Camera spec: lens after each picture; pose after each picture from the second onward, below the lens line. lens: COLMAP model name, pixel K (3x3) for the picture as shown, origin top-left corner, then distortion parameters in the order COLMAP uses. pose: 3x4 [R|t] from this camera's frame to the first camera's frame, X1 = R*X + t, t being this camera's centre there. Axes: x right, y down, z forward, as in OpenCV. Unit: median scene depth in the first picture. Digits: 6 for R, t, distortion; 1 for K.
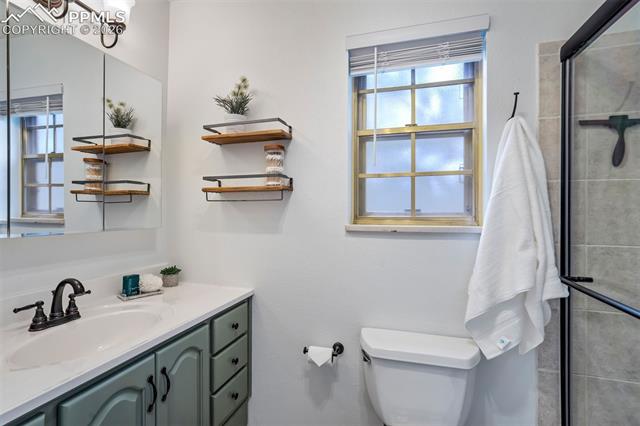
lens RADIAL K [[302.7, 0, 316.0], [0, 302.7, 209.8], [0, 0, 1]] dist [-0.001590, -0.000127]
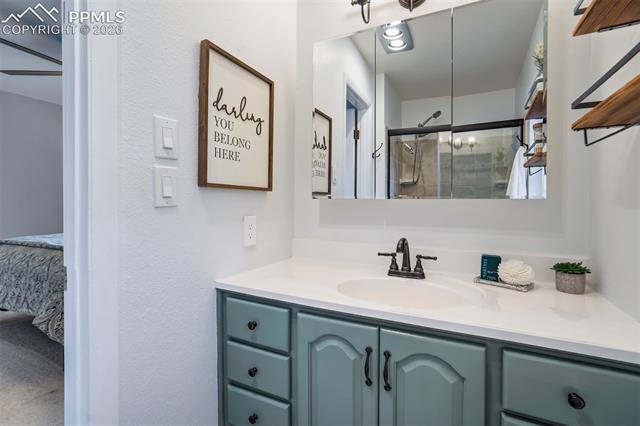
lens RADIAL K [[302.7, 0, 316.0], [0, 302.7, 209.8], [0, 0, 1]] dist [-0.001590, -0.000127]
pose [[-0.159888, 0.015552, -0.987013, 0.323019], [-0.003878, 0.999858, 0.016382, 0.113456], [0.987128, 0.006447, -0.159805, 0.884975]]
